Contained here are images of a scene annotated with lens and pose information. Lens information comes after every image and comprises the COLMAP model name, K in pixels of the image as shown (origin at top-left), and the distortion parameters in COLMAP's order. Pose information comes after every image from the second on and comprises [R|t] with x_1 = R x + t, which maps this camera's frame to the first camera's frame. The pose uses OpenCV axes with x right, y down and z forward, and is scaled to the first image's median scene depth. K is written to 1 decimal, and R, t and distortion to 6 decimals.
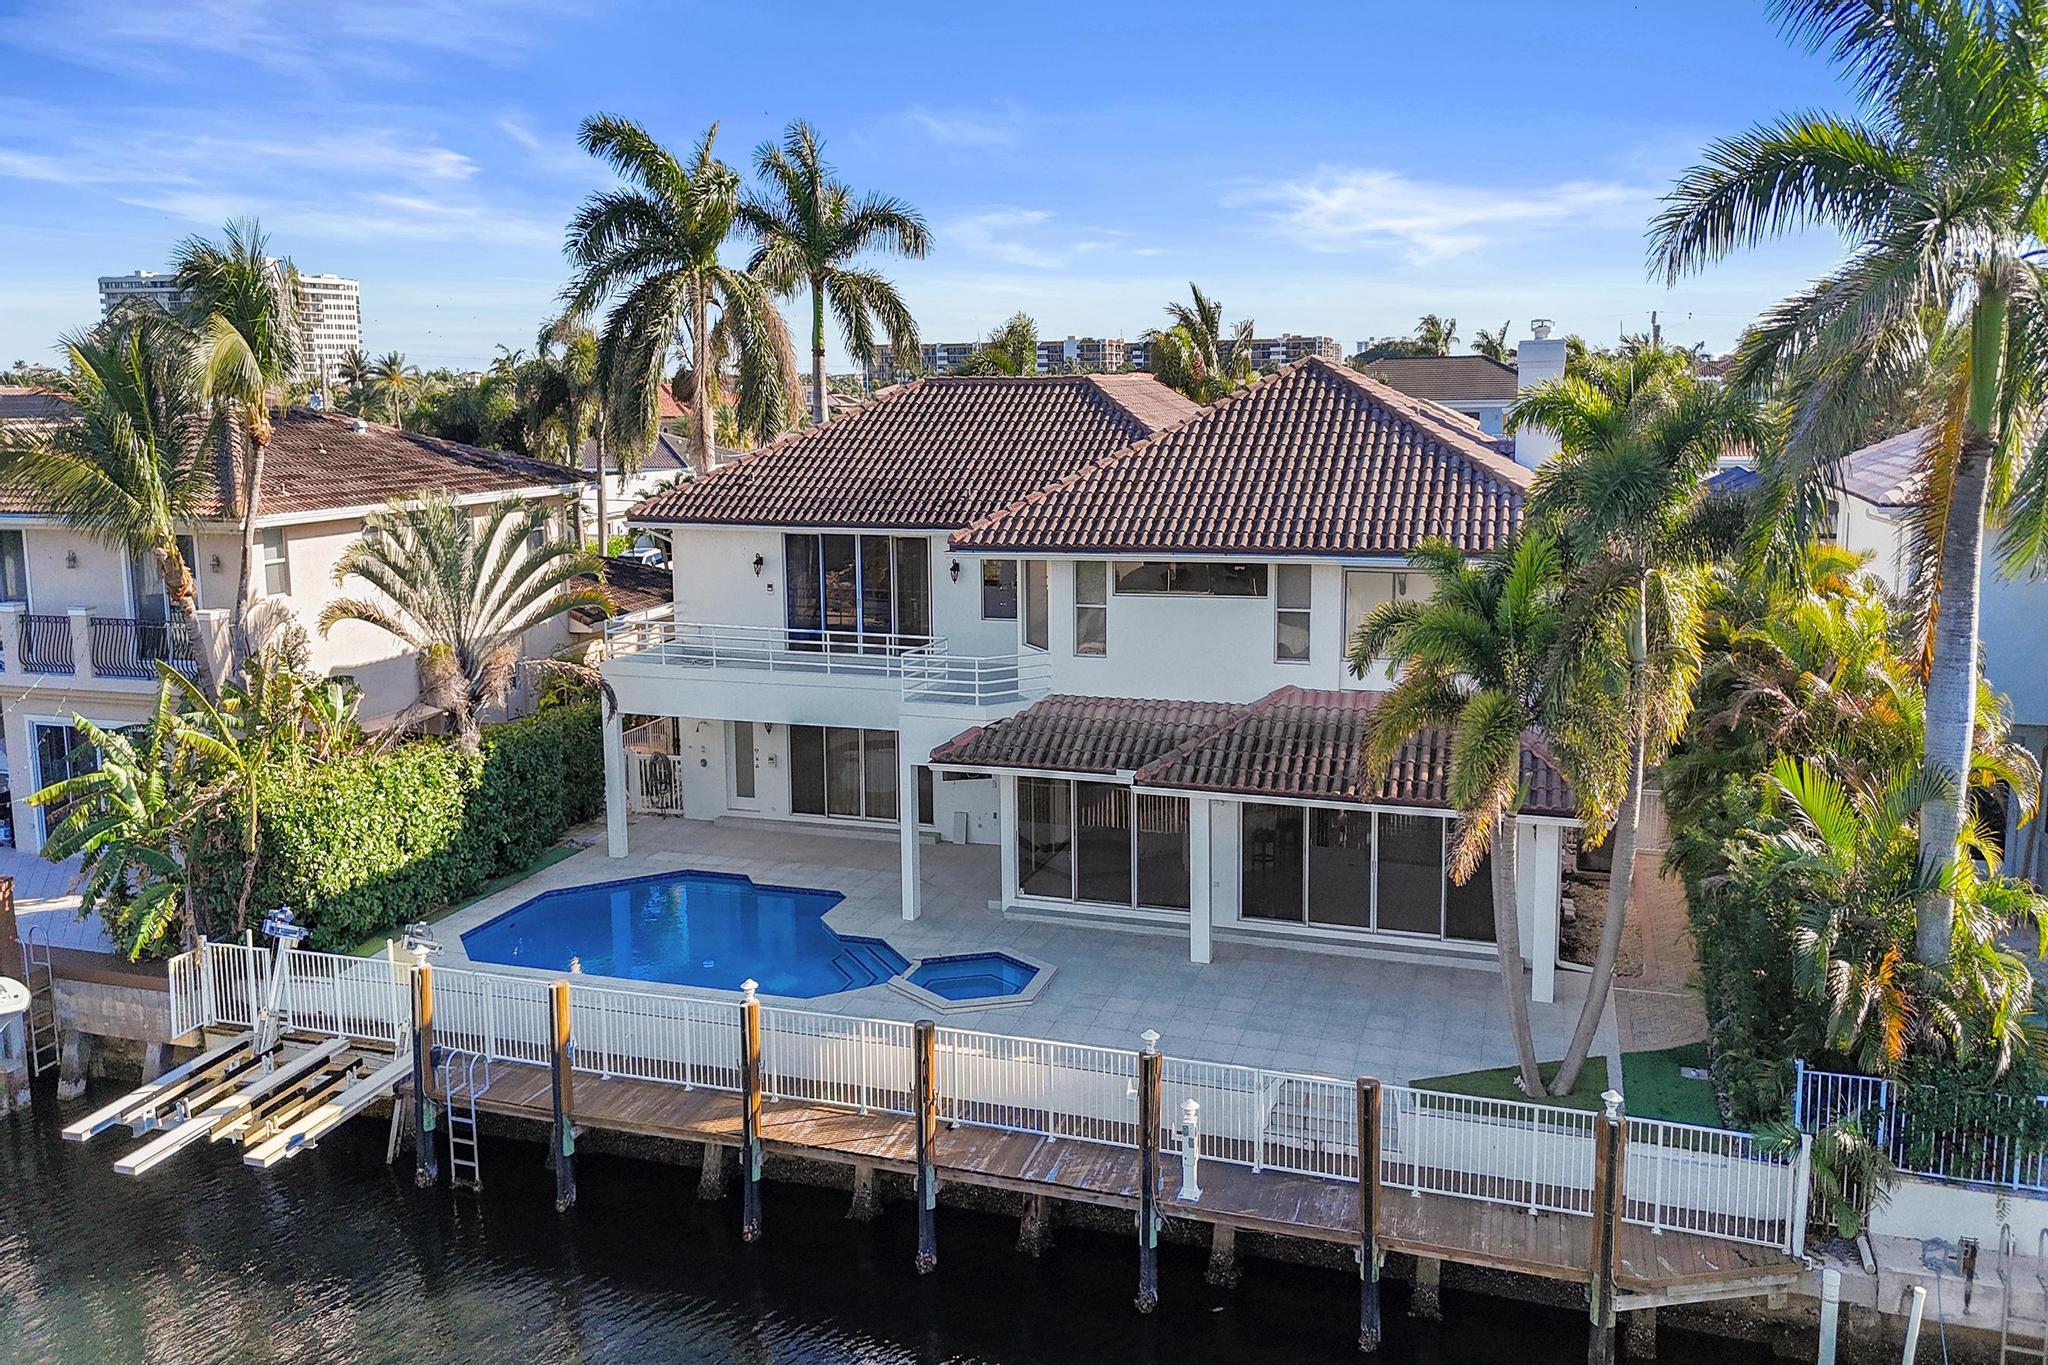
lens RADIAL K [[1572.6, 0, 1024.0], [0, 1572.6, 682.5], [0, 0, 1]] dist [0.103437, -0.104771]
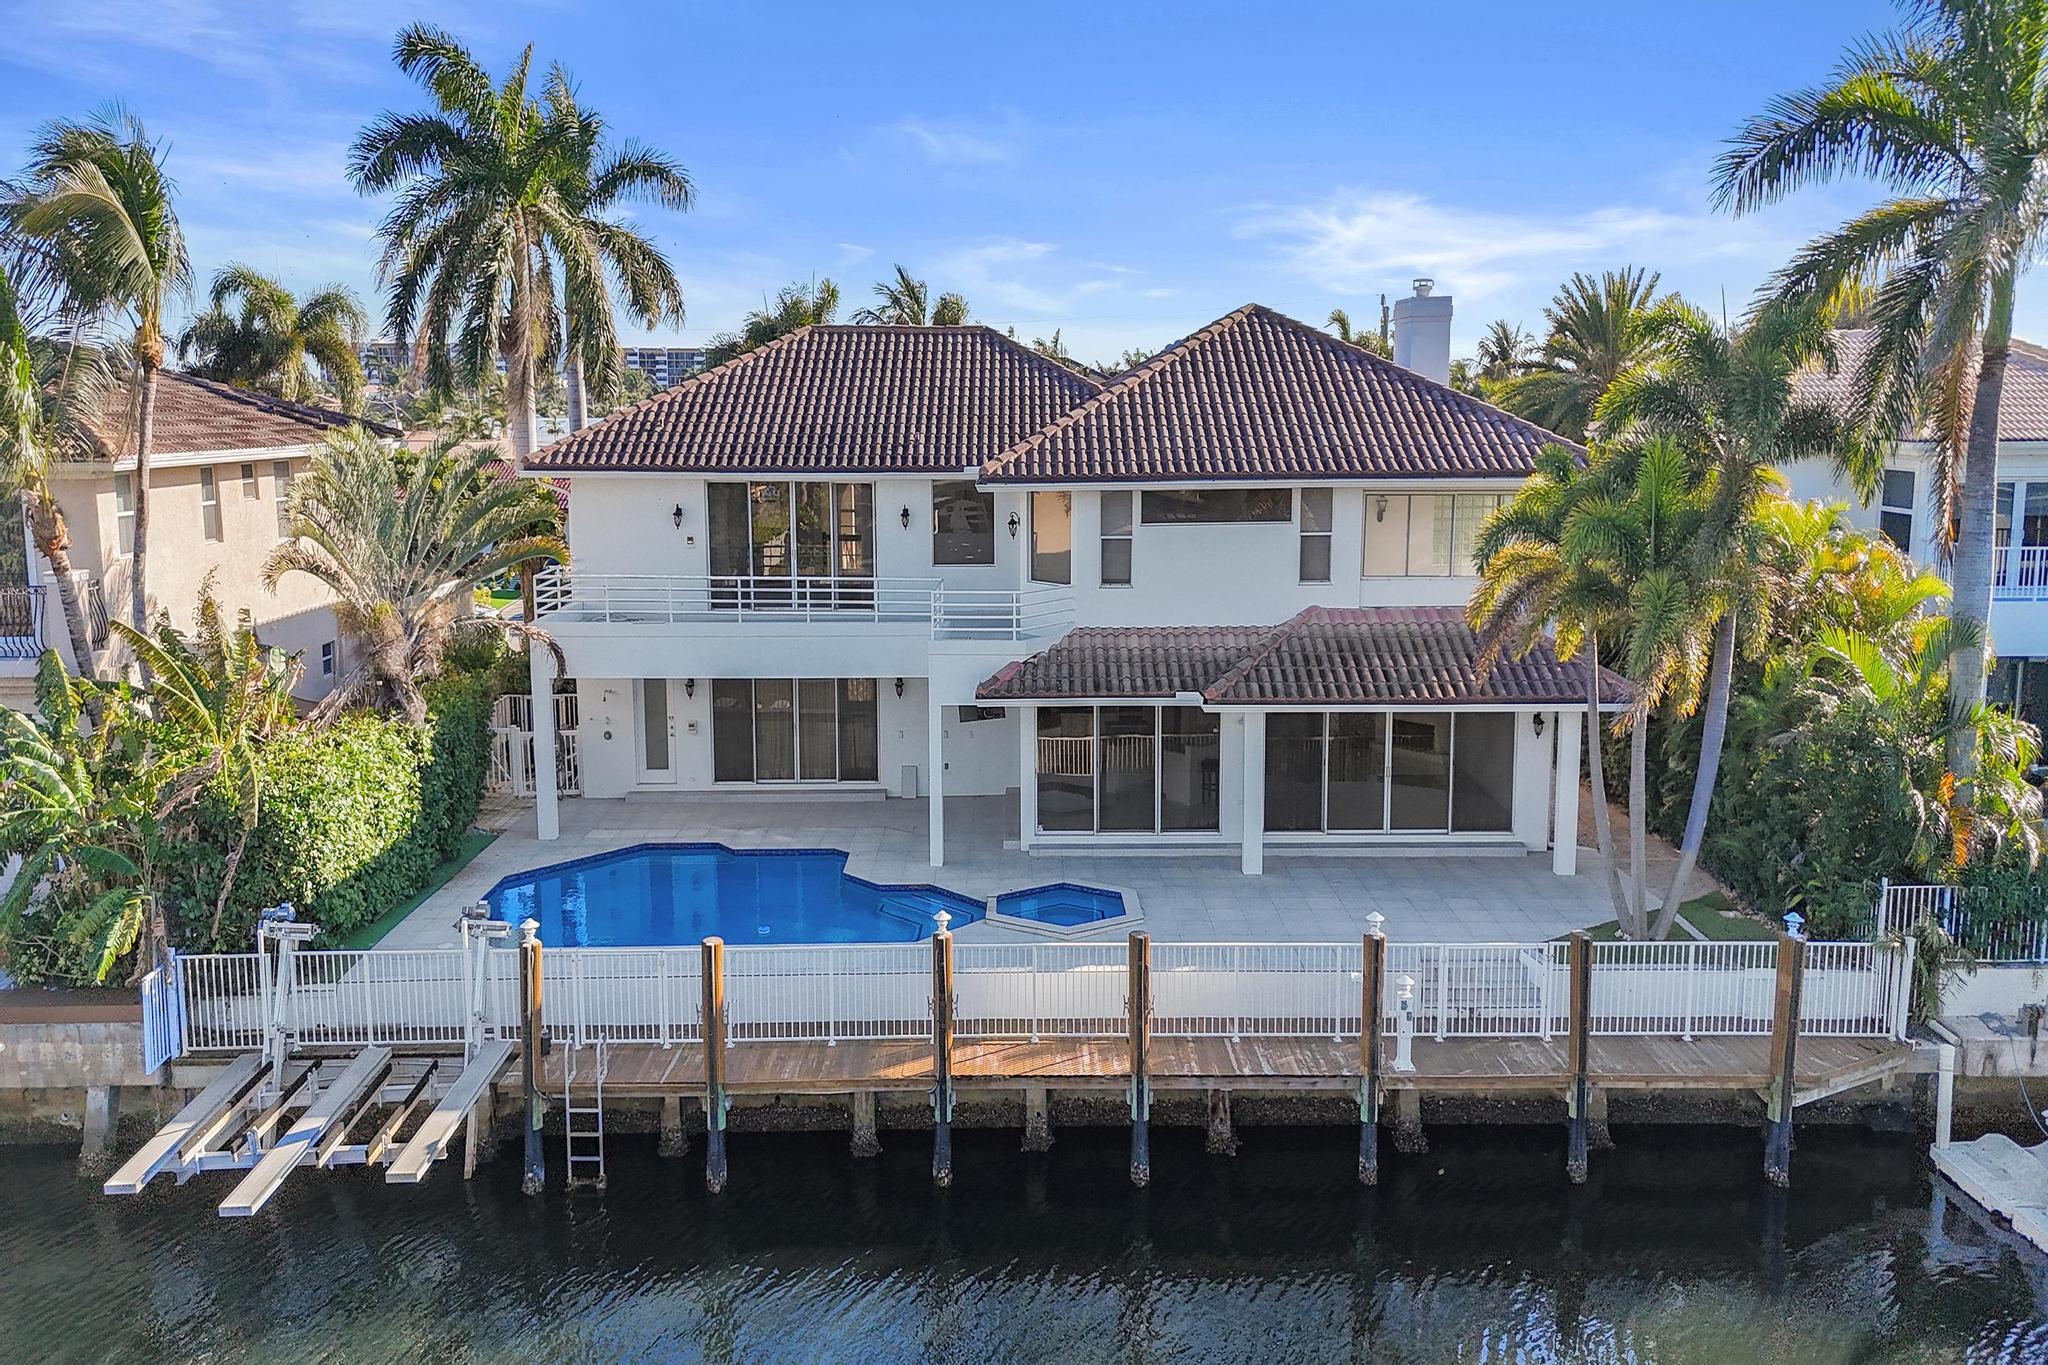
lens RADIAL K [[1572.6, 0, 1024.0], [0, 1572.6, 682.5], [0, 0, 1]] dist [0.103437, -0.104771]
pose [[0.942670, -0.048915, 0.330122, -0.365830], [0.052043, 0.998645, -0.000639, 0.044022], [-0.329643, 0.017783, 0.943938, 0.067341]]
